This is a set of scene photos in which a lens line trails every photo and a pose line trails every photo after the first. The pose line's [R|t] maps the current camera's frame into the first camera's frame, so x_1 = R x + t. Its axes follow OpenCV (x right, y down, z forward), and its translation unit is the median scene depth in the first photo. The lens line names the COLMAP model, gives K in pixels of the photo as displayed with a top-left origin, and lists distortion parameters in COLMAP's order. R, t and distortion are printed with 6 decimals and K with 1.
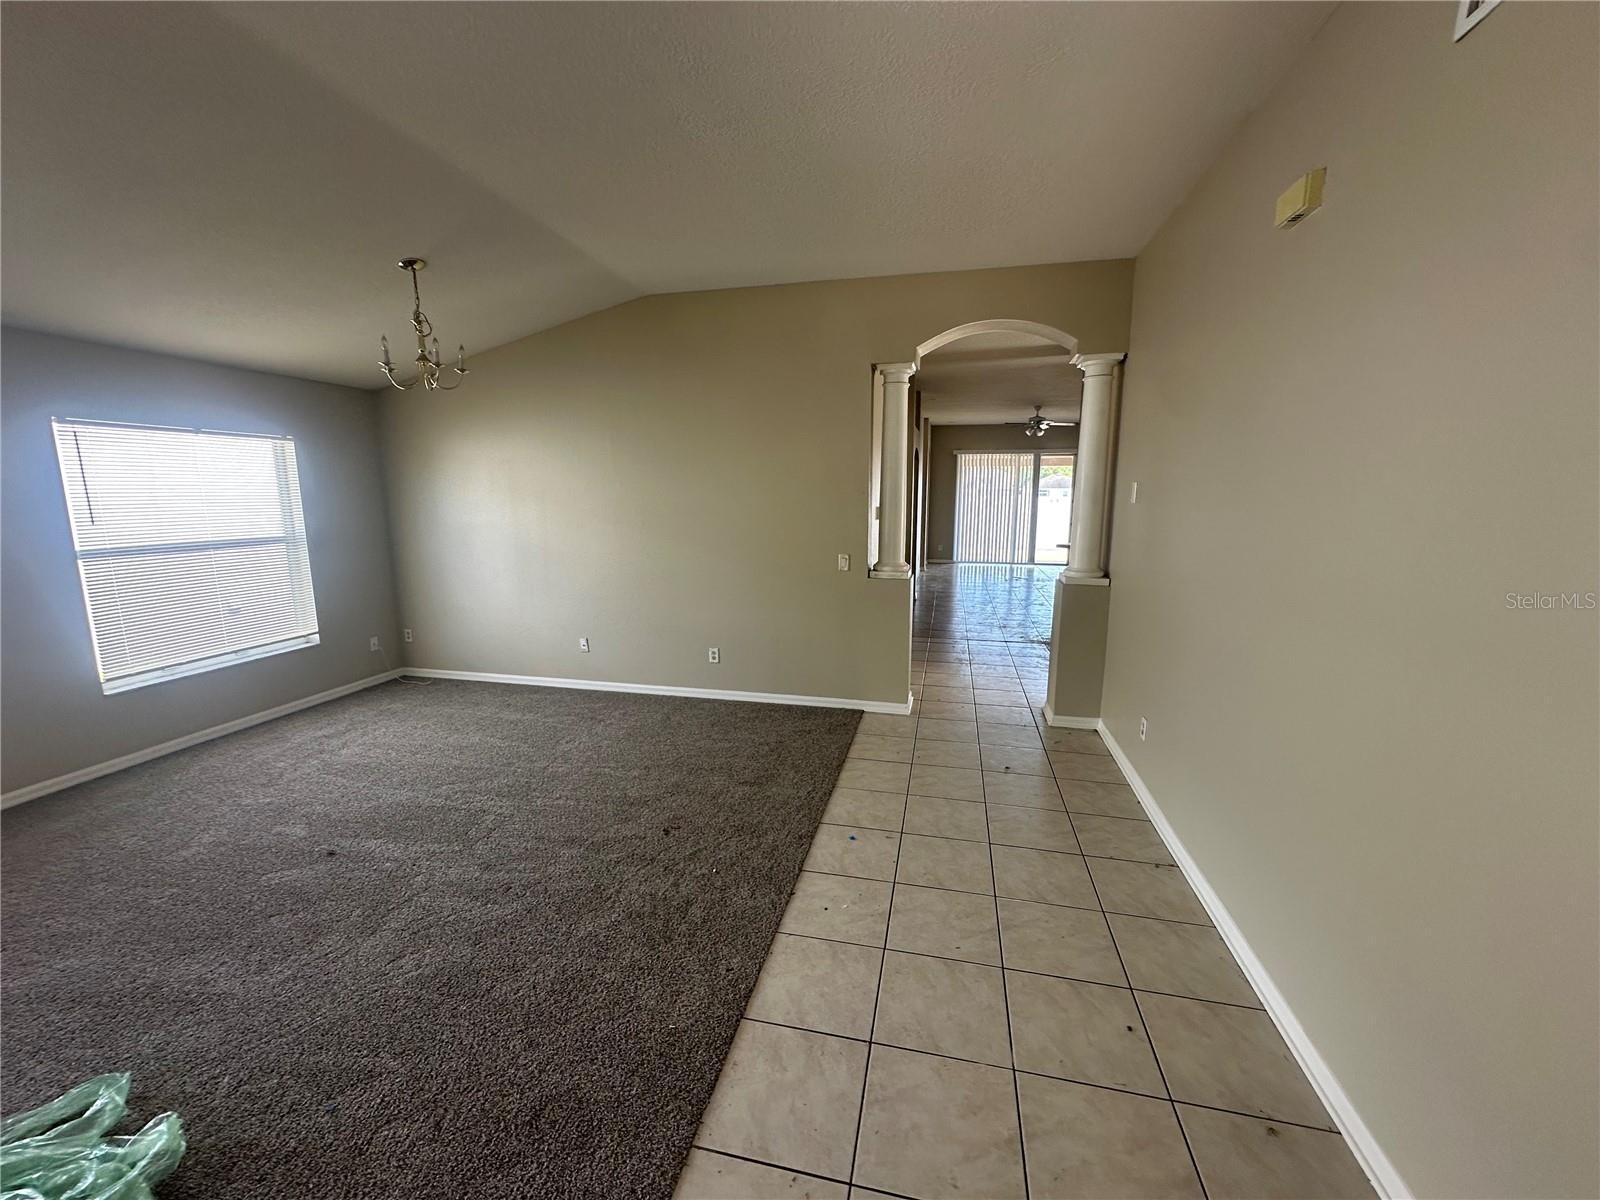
lens RADIAL K [[638.4, 0, 800.0], [0, 638.4, 600.0], [0, 0, 1]] dist [-0.002730, 0.000523]
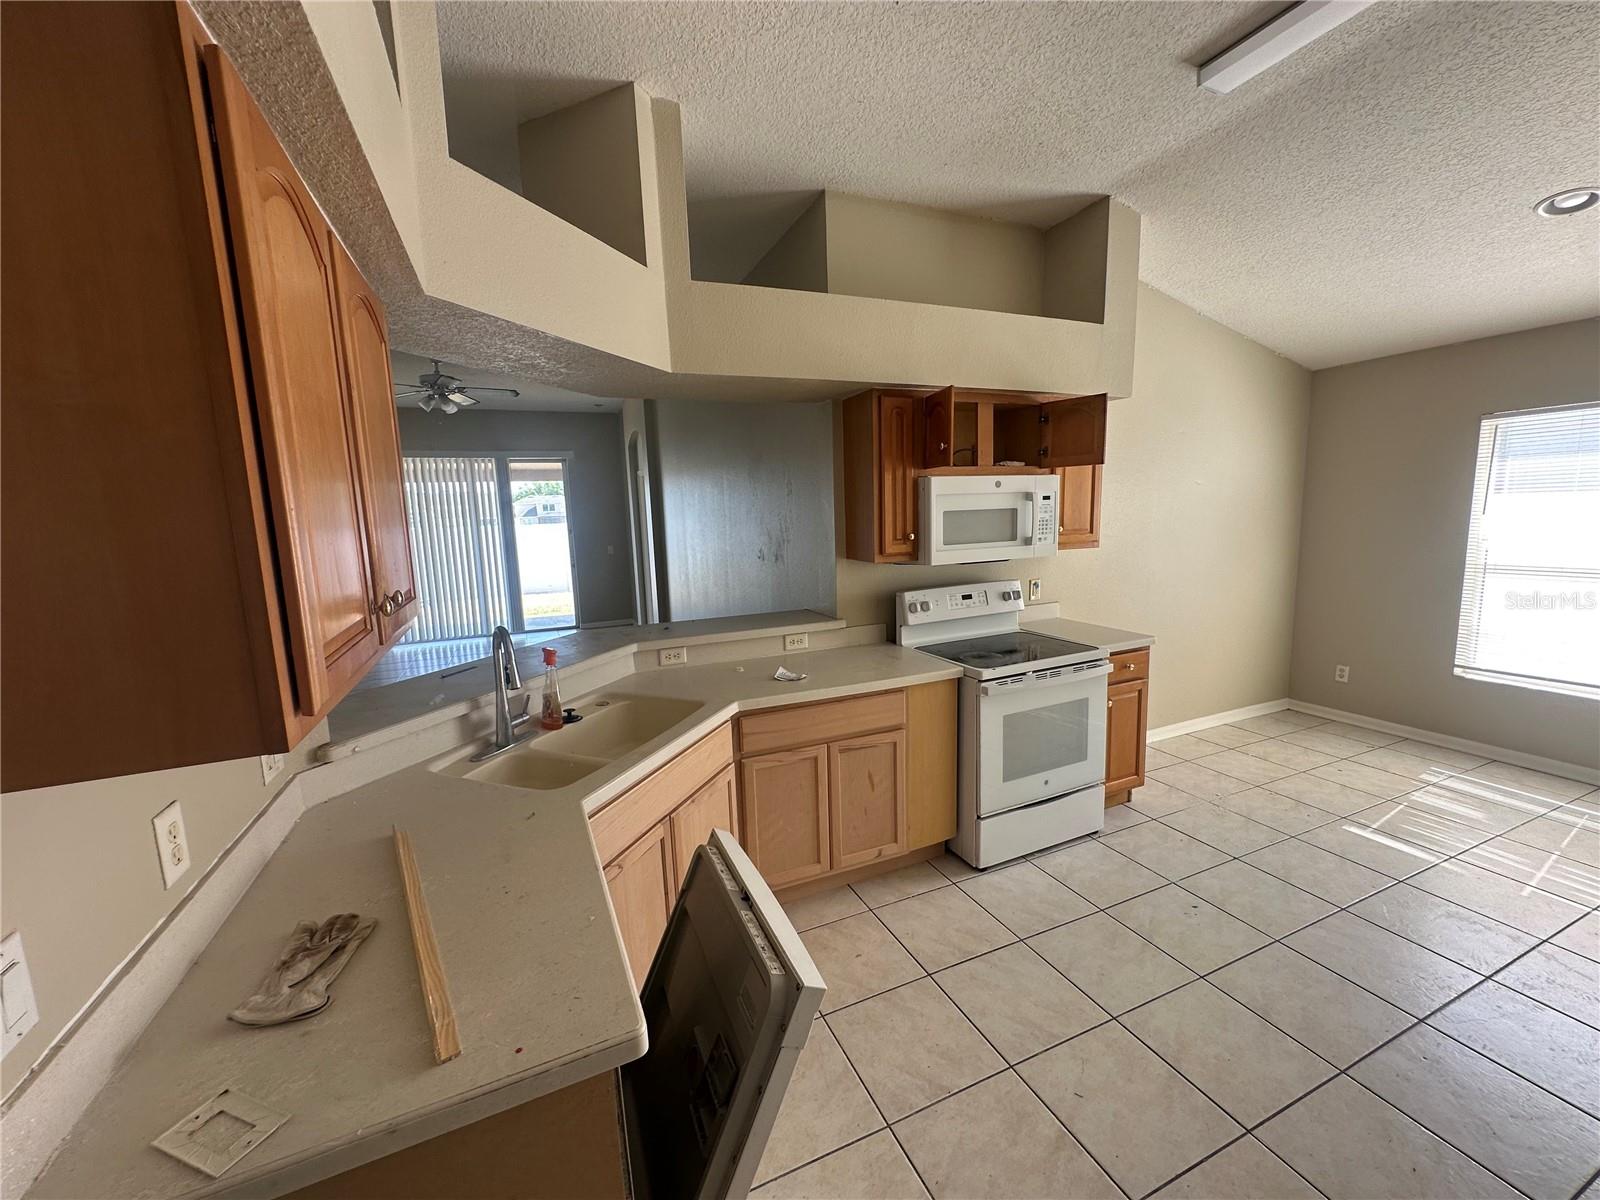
lens RADIAL K [[638.4, 0, 800.0], [0, 638.4, 600.0], [0, 0, 1]] dist [-0.002730, 0.000523]
pose [[0.800682, -0.110434, 0.588823, 0.221097], [0.138965, 0.990292, -0.003236, -0.048669], [-0.582750, 0.084417, 0.808255, 0.327846]]
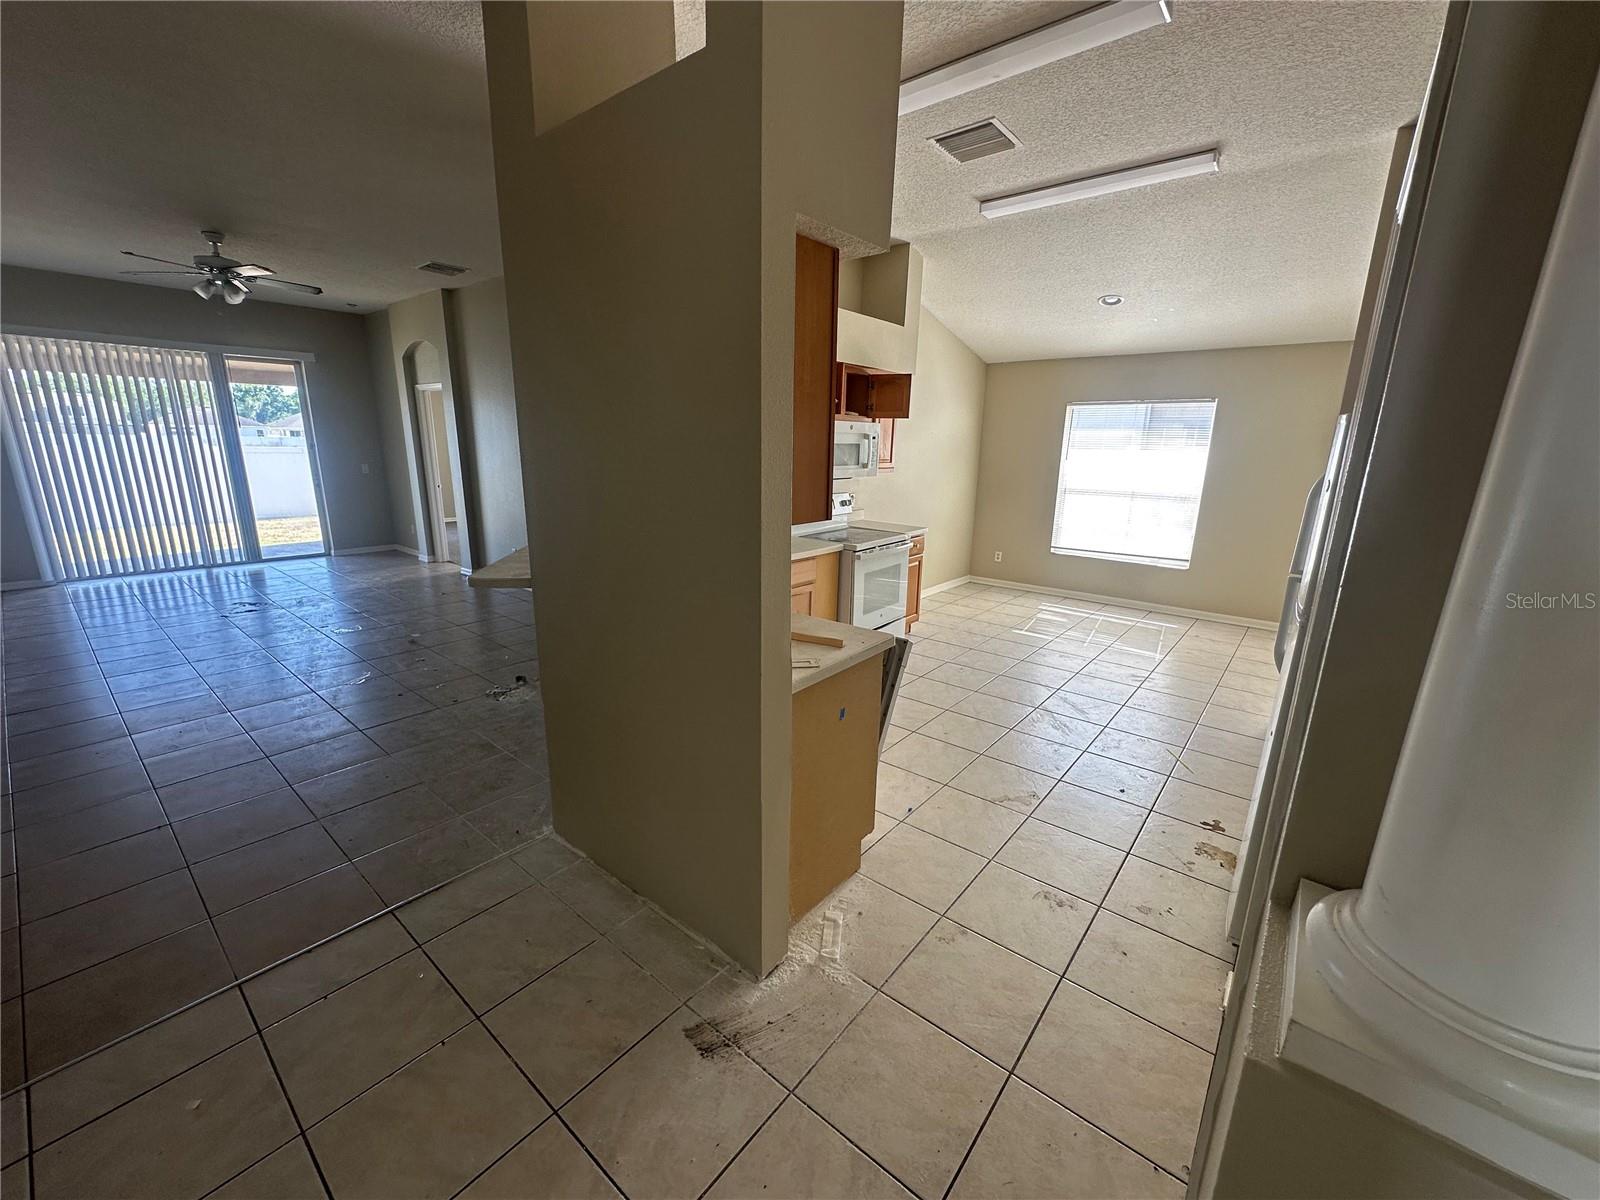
lens RADIAL K [[638.4, 0, 800.0], [0, 638.4, 600.0], [0, 0, 1]] dist [-0.002730, 0.000523]
pose [[0.442003, -0.209044, 0.872315, 0.082937], [0.140109, 0.976619, 0.163046, -0.048930], [-0.886004, 0.050153, 0.460958, 0.335402]]
